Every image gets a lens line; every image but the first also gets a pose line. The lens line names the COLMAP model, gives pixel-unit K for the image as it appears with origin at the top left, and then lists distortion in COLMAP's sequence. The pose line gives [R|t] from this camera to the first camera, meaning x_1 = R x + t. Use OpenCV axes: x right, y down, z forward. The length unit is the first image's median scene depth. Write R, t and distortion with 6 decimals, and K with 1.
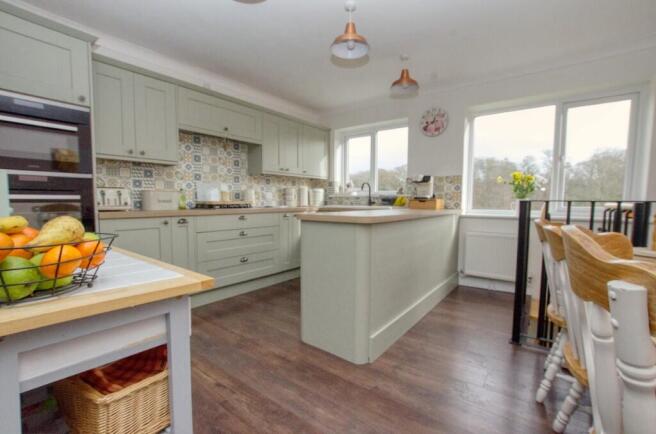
lens RADIAL K [[284.5, 0, 332.1], [0, 284.5, 221.2], [0, 0, 1]] dist [-0.003356, -0.000298]
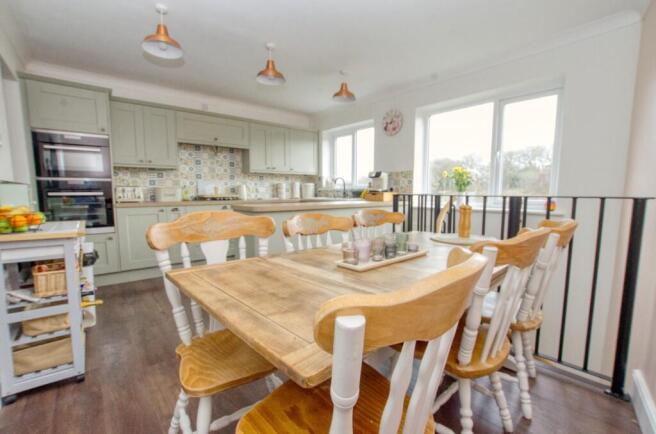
lens RADIAL K [[284.5, 0, 329.2], [0, 284.5, 220.4], [0, 0, 1]] dist [-0.003356, -0.000298]
pose [[0.976206, 0.016217, -0.216237, 0.389113], [-0.010328, 0.999545, 0.028334, 0.004437], [0.216599, -0.025426, 0.975930, -0.154158]]
